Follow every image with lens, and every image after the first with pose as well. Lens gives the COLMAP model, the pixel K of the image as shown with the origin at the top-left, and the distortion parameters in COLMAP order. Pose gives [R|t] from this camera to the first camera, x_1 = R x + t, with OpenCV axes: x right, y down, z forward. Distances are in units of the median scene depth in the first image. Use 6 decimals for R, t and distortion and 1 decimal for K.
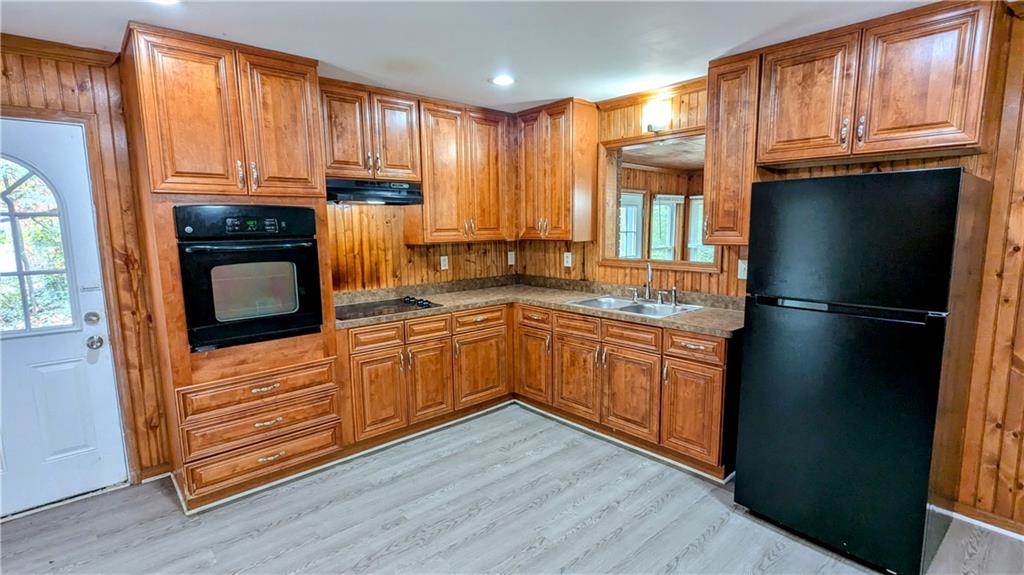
lens RADIAL K [[482.4, 0, 515.5], [0, 482.4, 289.9], [0, 0, 1]] dist [0.000034, -0.001296]
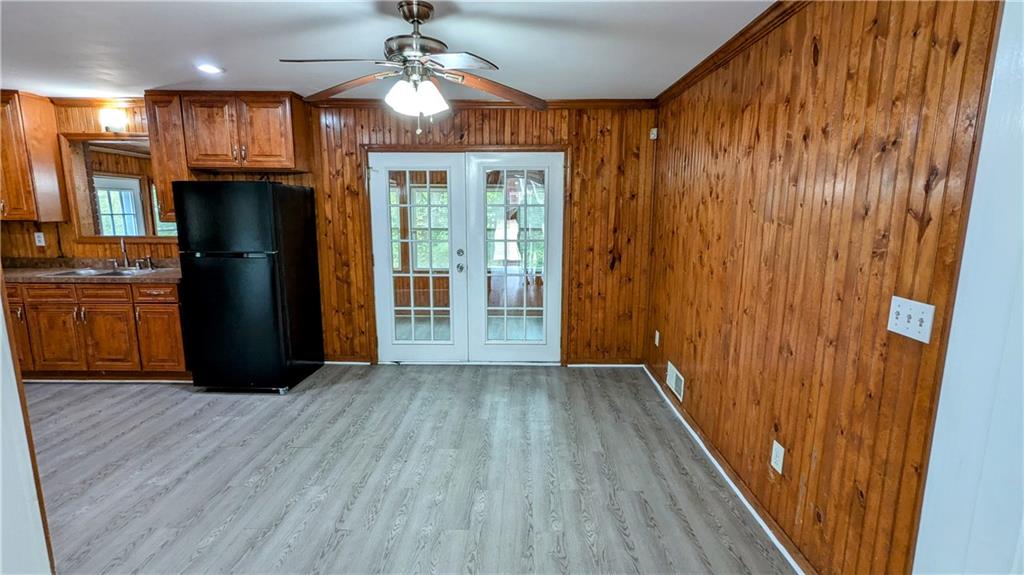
lens RADIAL K [[482.4, 0, 516.4], [0, 482.4, 290.2], [0, 0, 1]] dist [0.000034, -0.001296]
pose [[0.676700, -0.109142, 0.728125, 0.044732], [0.087222, 0.993871, 0.067914, 0.089499], [-0.731074, 0.017551, 0.682072, -0.643037]]
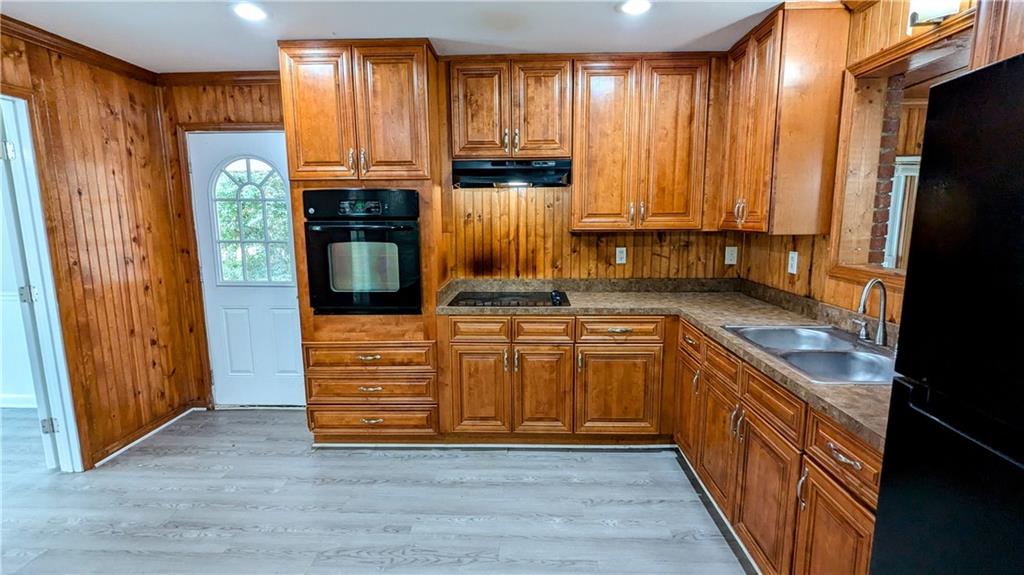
lens RADIAL K [[482.4, 0, 515.4], [0, 482.4, 289.6], [0, 0, 1]] dist [0.000034, -0.001296]
pose [[0.722302, 0.112171, -0.682420, 0.376295], [-0.097426, 0.993422, 0.060172, -0.038954], [0.684681, 0.023023, 0.728479, 0.358489]]
